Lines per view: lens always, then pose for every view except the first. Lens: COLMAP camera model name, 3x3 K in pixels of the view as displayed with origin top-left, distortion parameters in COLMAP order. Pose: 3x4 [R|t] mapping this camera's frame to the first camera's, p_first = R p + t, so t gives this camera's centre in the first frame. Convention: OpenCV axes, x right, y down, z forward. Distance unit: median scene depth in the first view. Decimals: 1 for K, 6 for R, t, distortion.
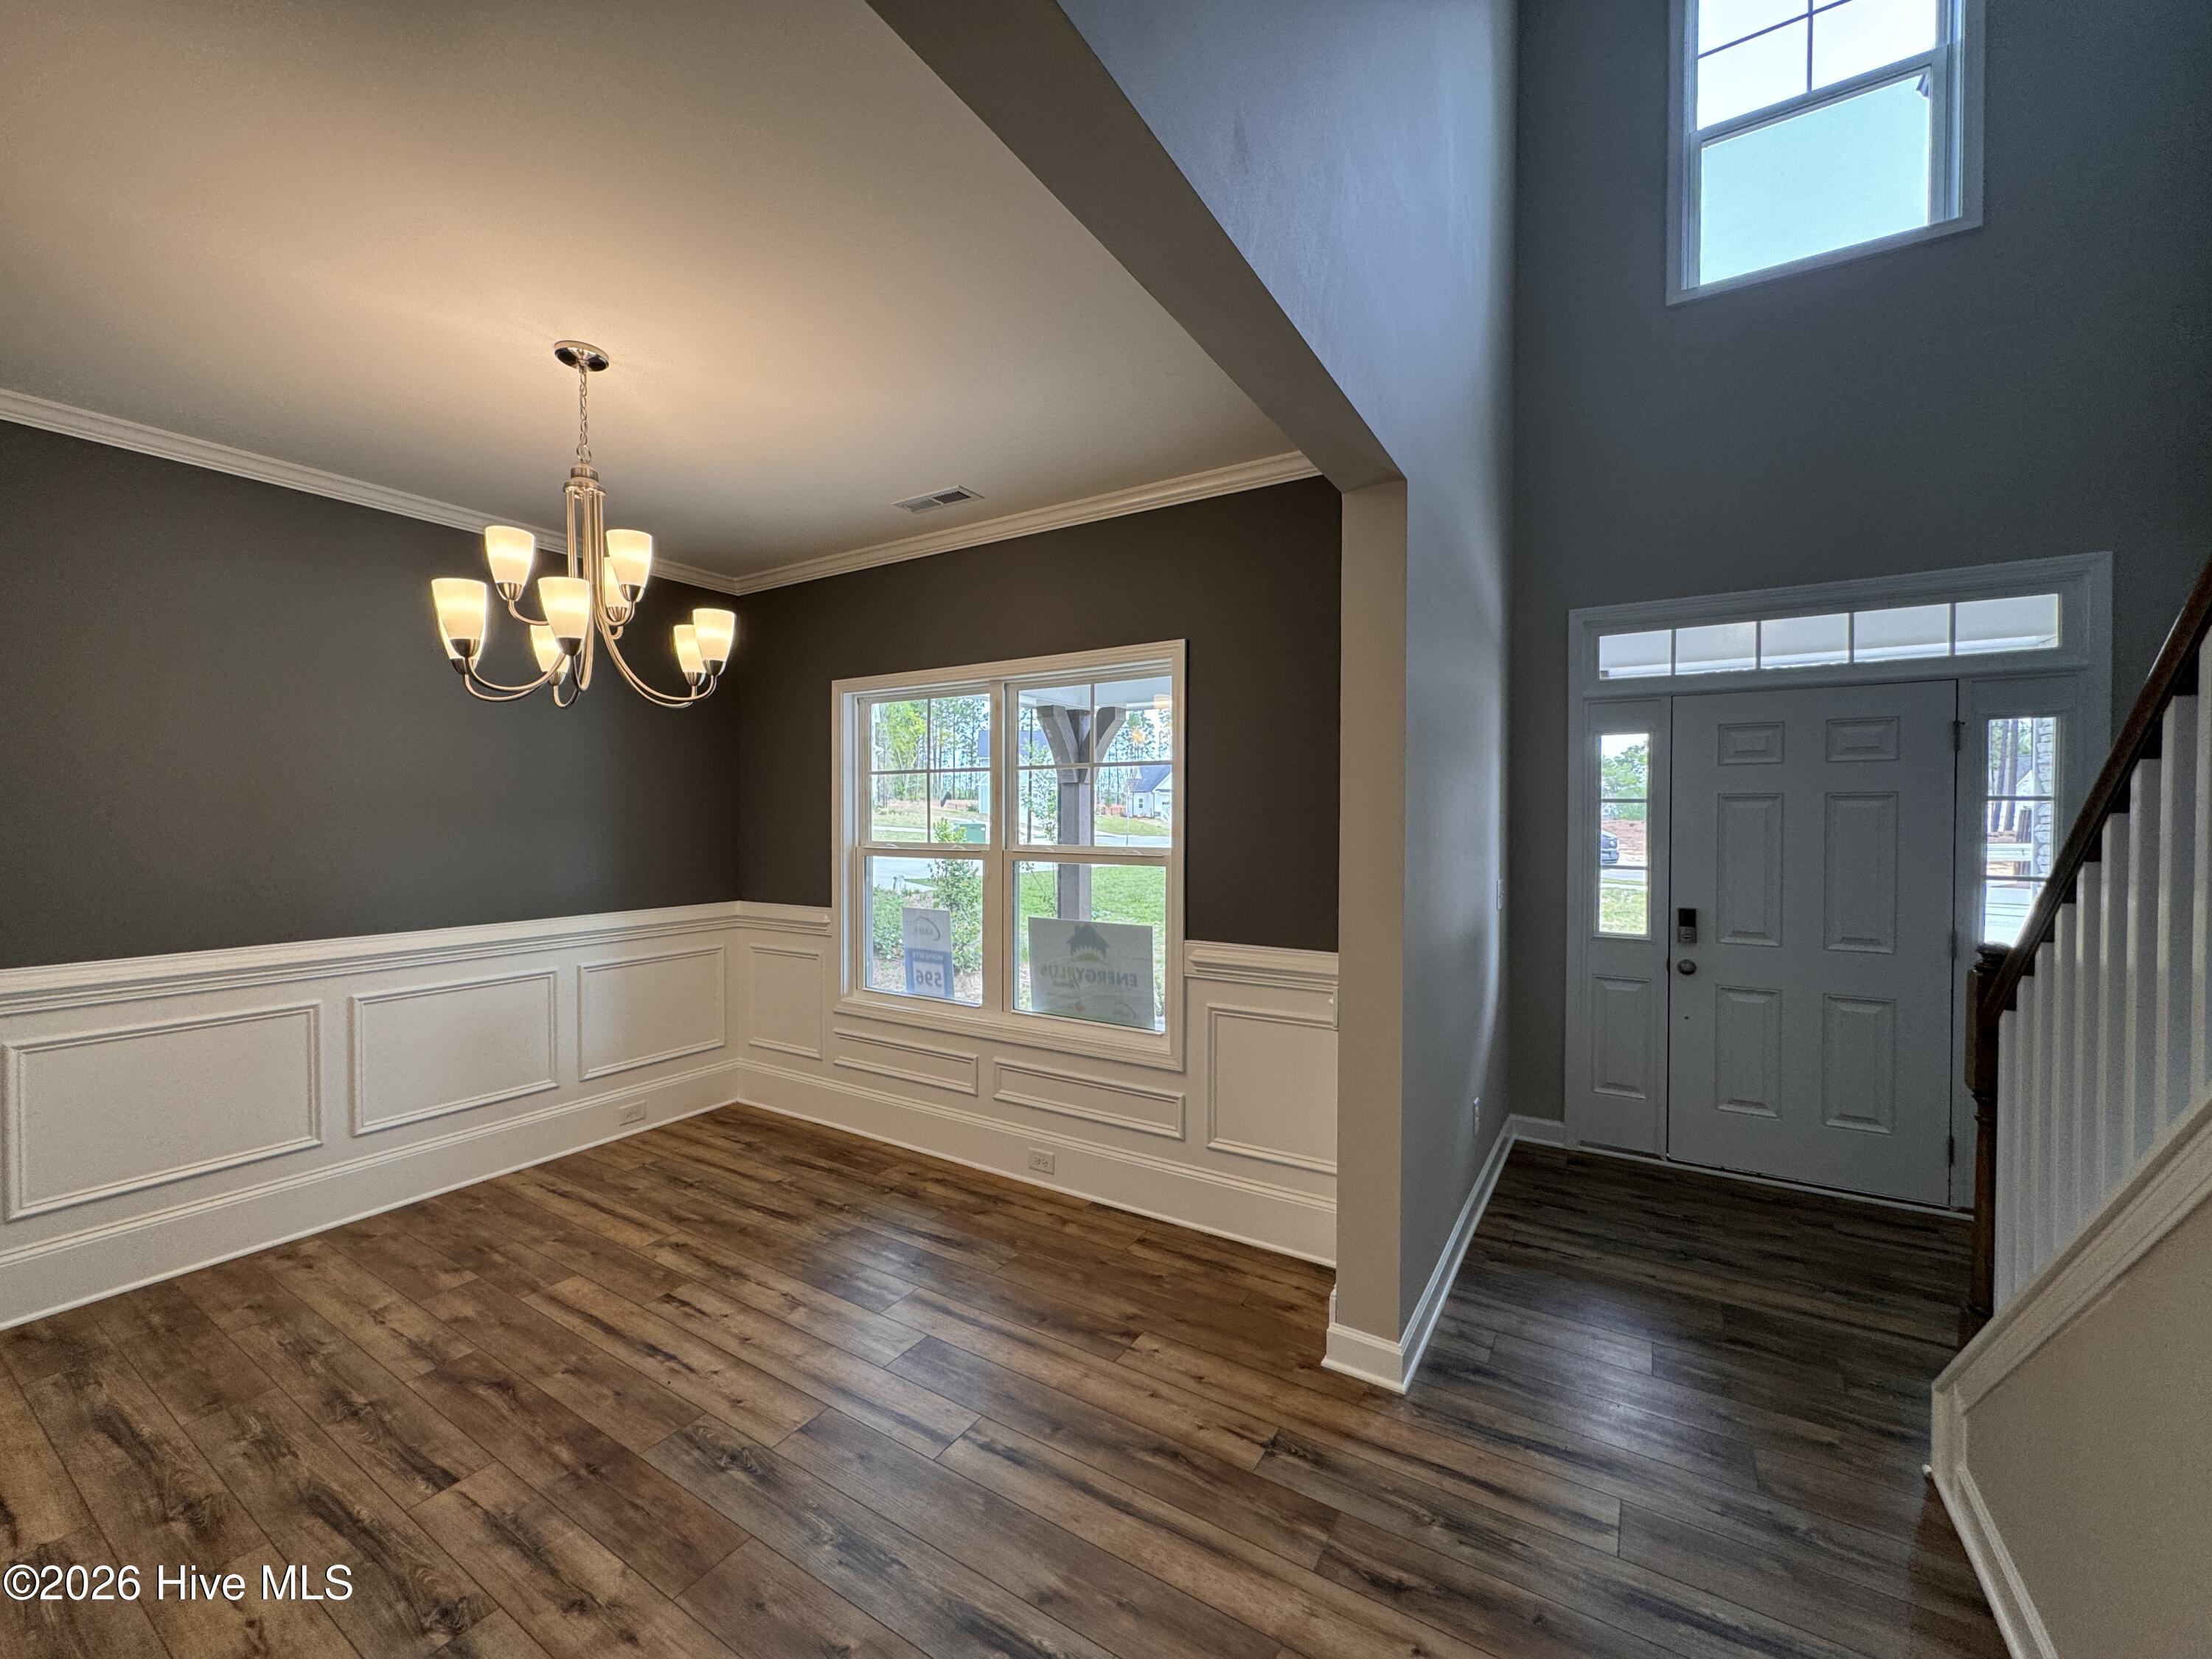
lens RADIAL K [[883.3, 0, 1102.9], [0, 883.3, 822.9], [0, 0, 1]] dist [-0.001908, -0.000165]
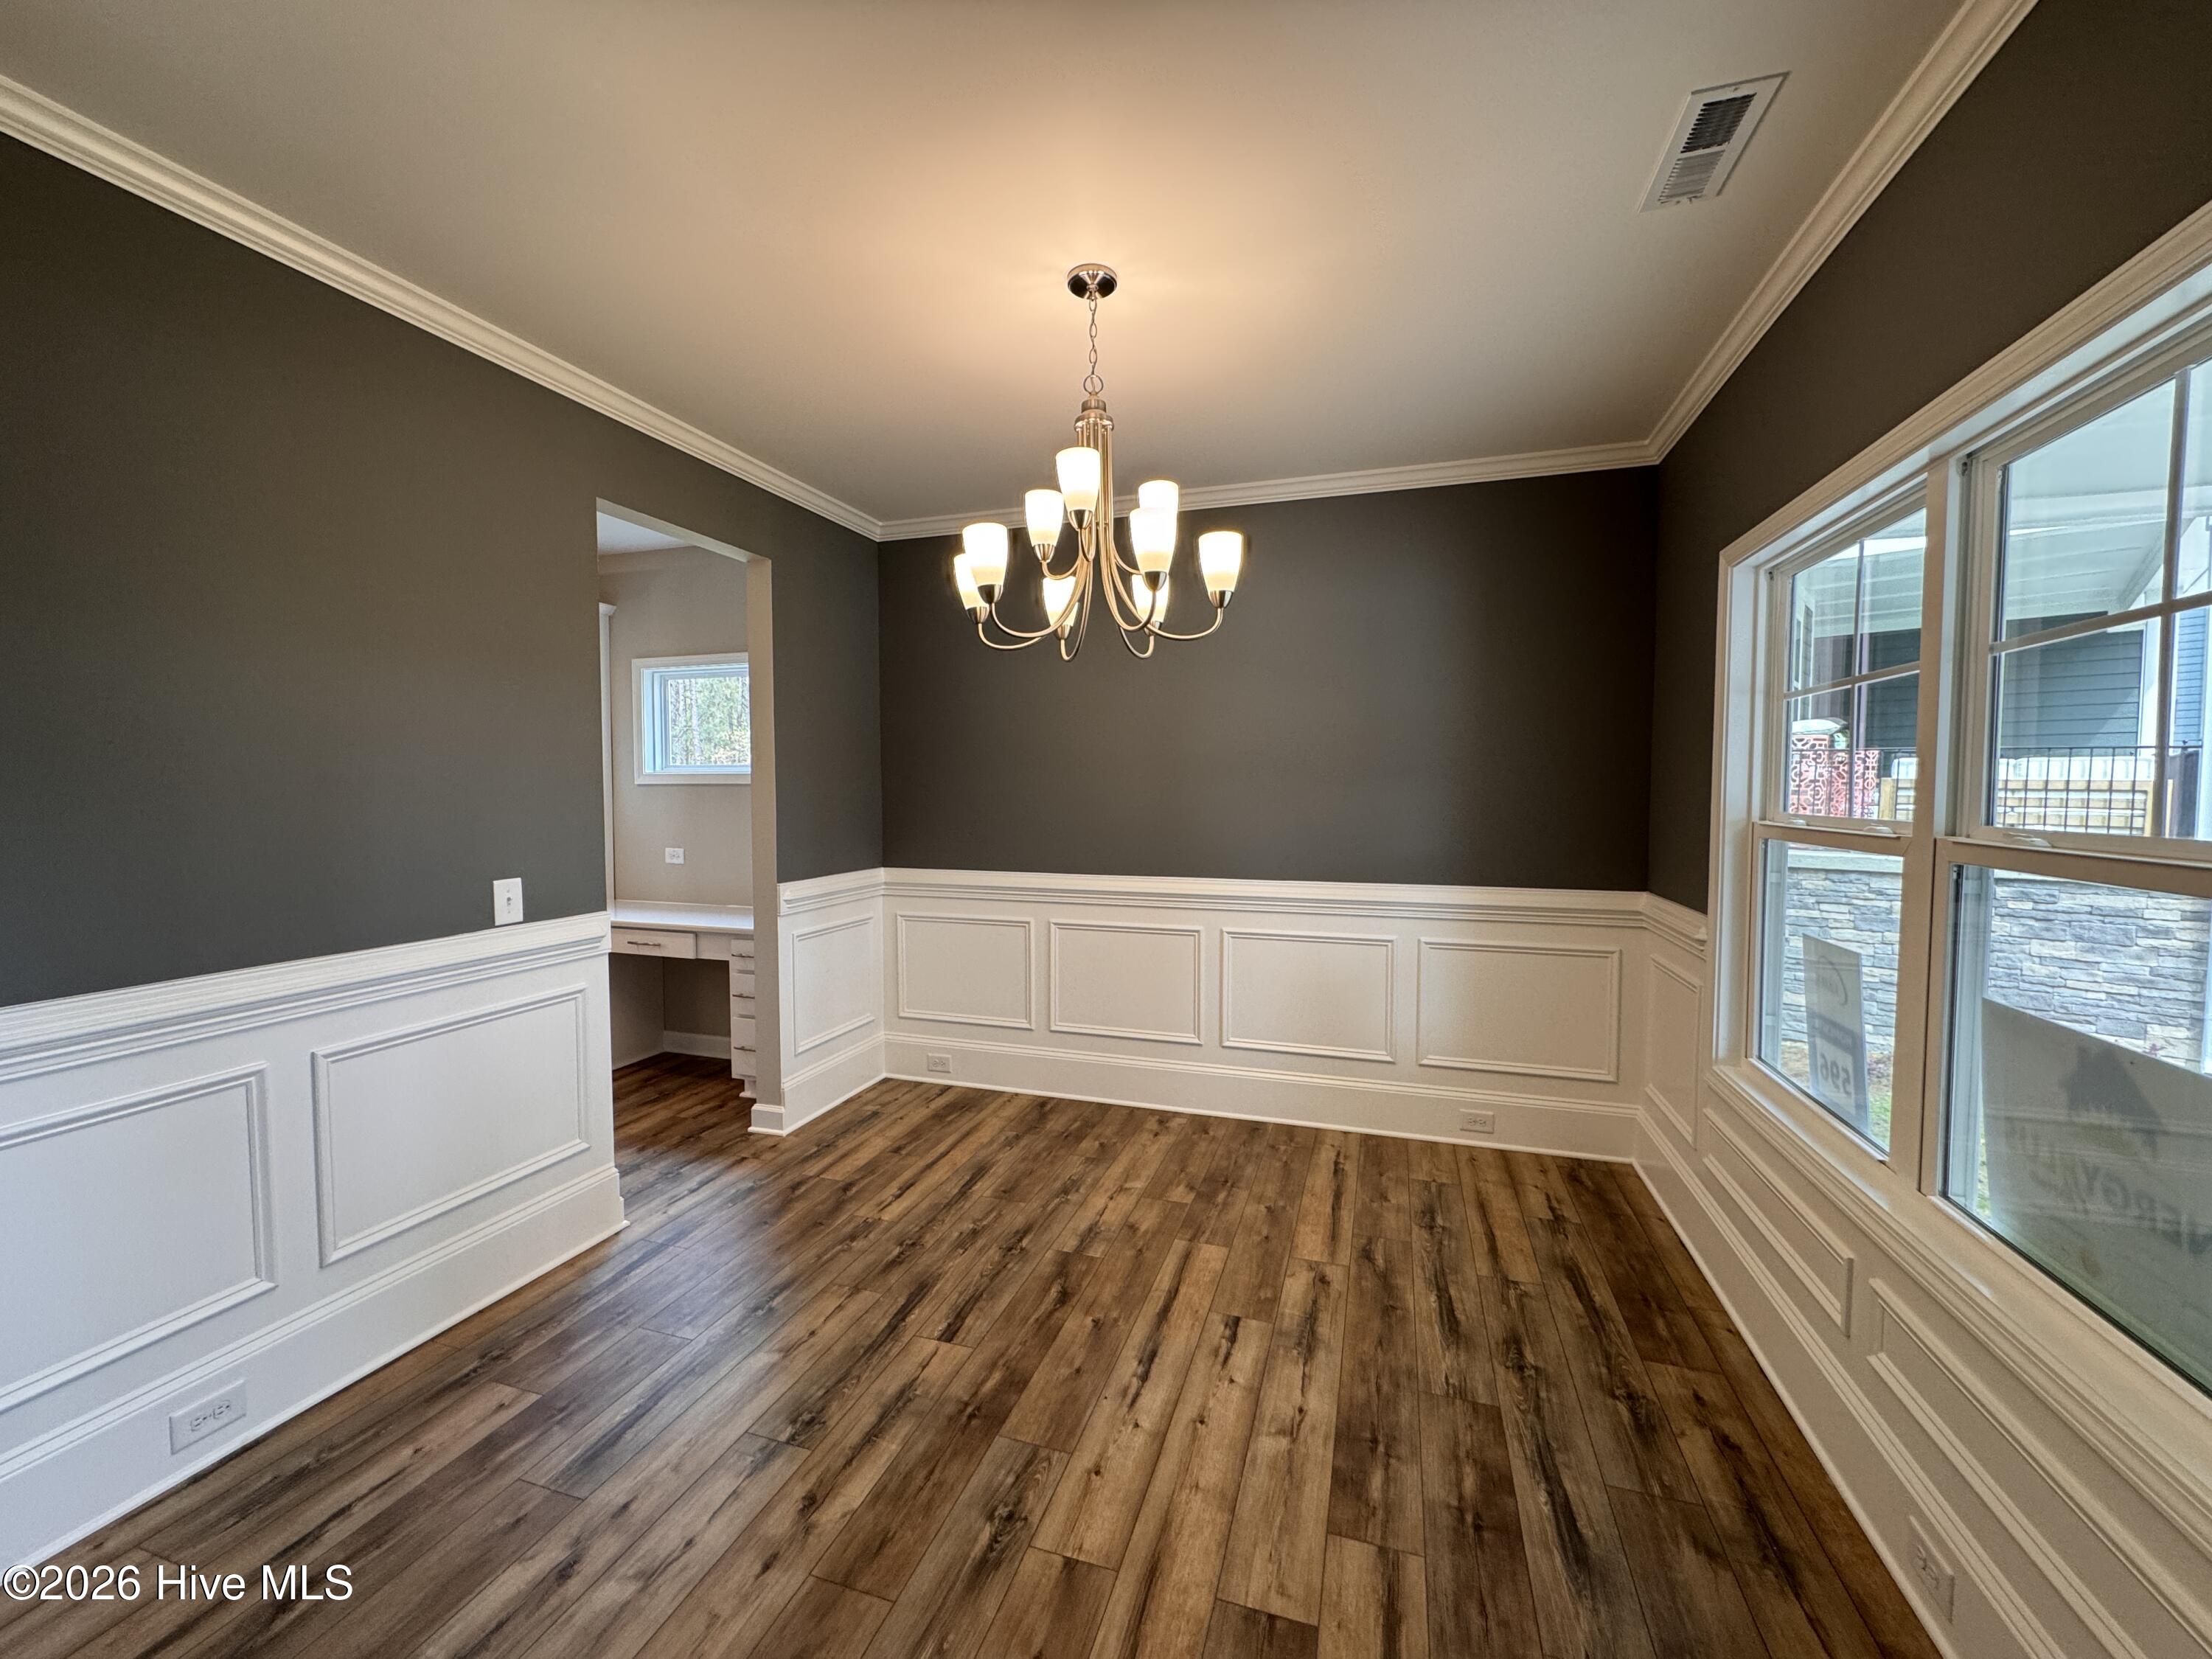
lens RADIAL K [[883.3, 0, 1120.5], [0, 883.3, 827.7], [0, 0, 1]] dist [-0.001908, -0.000165]
pose [[0.241028, 0.042254, -0.969598, 0.269367], [-0.006678, 0.999100, 0.041879, 0.012130], [0.970495, -0.003619, 0.241094, 0.599405]]
